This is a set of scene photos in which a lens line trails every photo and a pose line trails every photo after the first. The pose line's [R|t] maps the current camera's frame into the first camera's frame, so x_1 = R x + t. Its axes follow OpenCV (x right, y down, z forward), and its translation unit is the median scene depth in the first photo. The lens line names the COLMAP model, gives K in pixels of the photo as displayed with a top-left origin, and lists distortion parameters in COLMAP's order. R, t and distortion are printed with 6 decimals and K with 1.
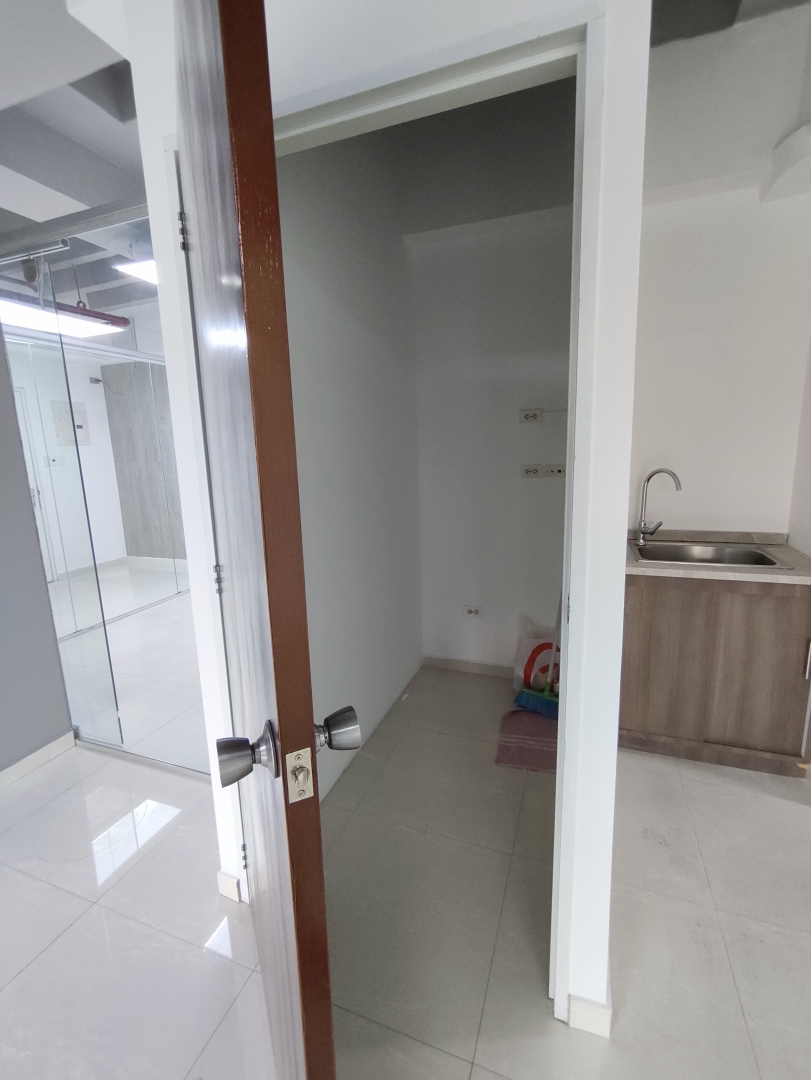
lens RADIAL K [[477.6, 0, 405.5], [0, 477.6, 540.0], [0, 0, 1]] dist [-0.011378, -0.000052]
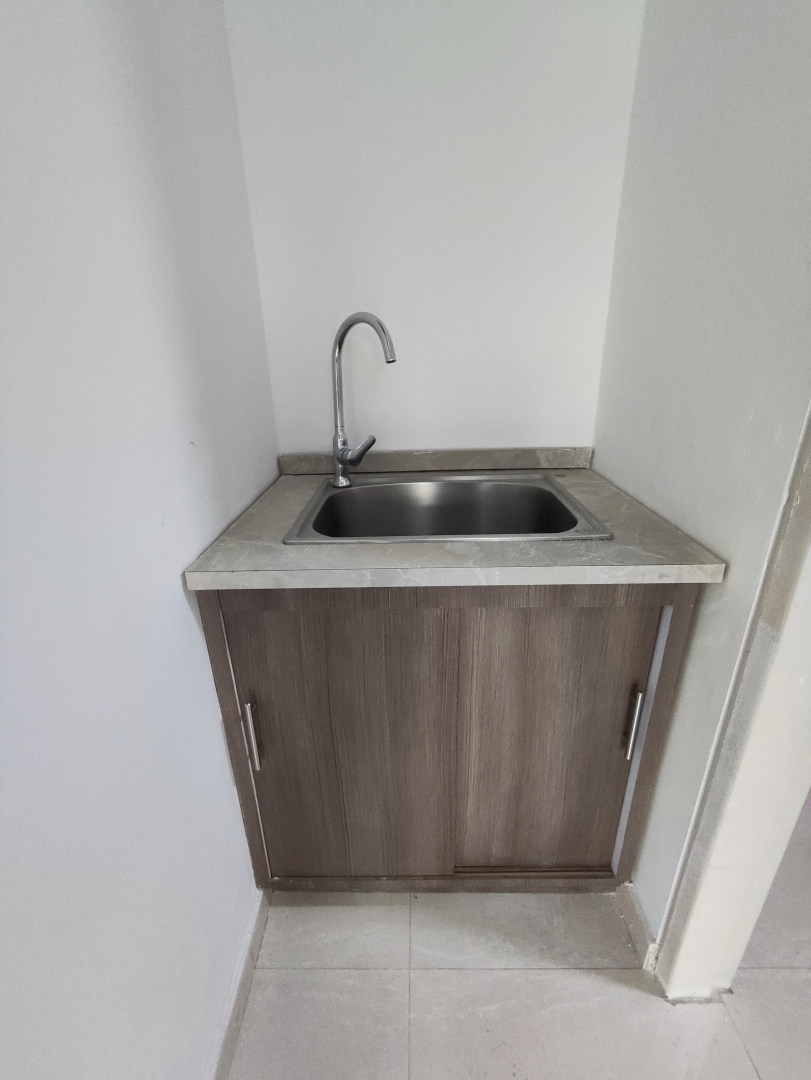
lens RADIAL K [[477.6, 0, 405.5], [0, 477.6, 540.0], [0, 0, 1]] dist [-0.011378, -0.000052]
pose [[0.940356, -0.116278, 0.319704, 0.459373], [0.056304, 0.980008, 0.190825, -0.028864], [-0.335501, -0.161443, 0.928103, 0.602034]]
